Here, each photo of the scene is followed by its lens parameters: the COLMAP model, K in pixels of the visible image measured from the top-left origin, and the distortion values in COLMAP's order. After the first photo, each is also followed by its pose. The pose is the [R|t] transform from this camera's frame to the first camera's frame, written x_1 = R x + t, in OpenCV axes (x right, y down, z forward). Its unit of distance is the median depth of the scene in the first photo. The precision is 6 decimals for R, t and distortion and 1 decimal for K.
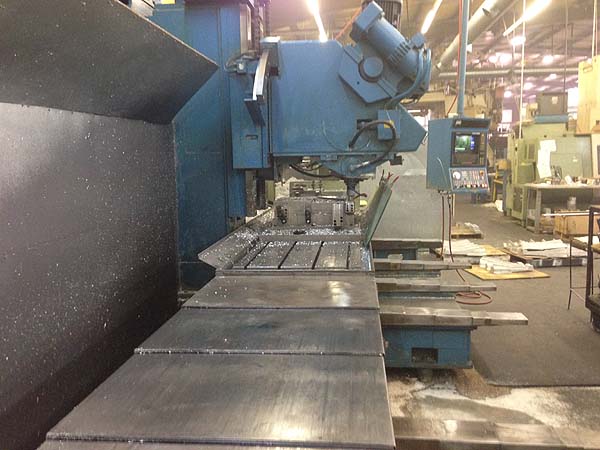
lens RADIAL K [[541.5, 0, 299.2], [0, 541.5, 221.2], [0, 0, 1]] dist [0.141336, -0.201137]
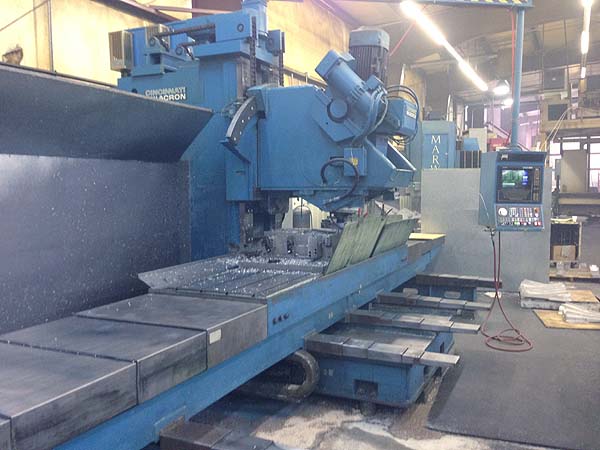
lens RADIAL K [[544.2, 0, 300.0], [0, 544.2, 225.0], [0, 0, 1]] dist [0.144553, -0.221619]
pose [[0.941953, 0.035787, -0.333832, 0.425401], [-0.050651, 0.998070, -0.035926, -0.014103], [0.331902, 0.050750, 0.941948, -0.016427]]
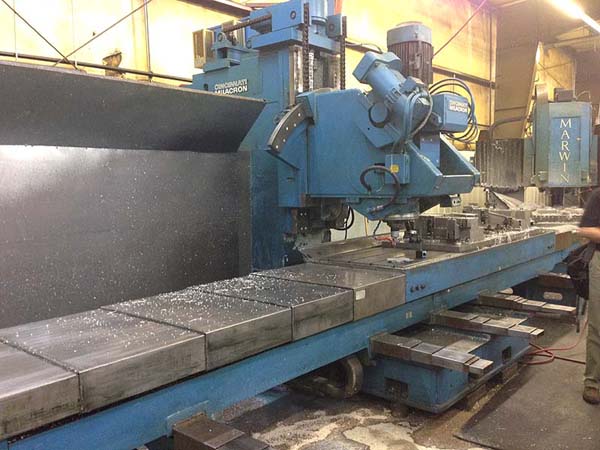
lens RADIAL K [[544.2, 0, 300.0], [0, 544.2, 225.0], [0, 0, 1]] dist [0.144553, -0.221619]
pose [[0.821126, 0.051351, -0.568433, 0.597170], [-0.069556, 0.997524, -0.010363, -0.015905], [0.566493, 0.048048, 0.822664, 0.098755]]
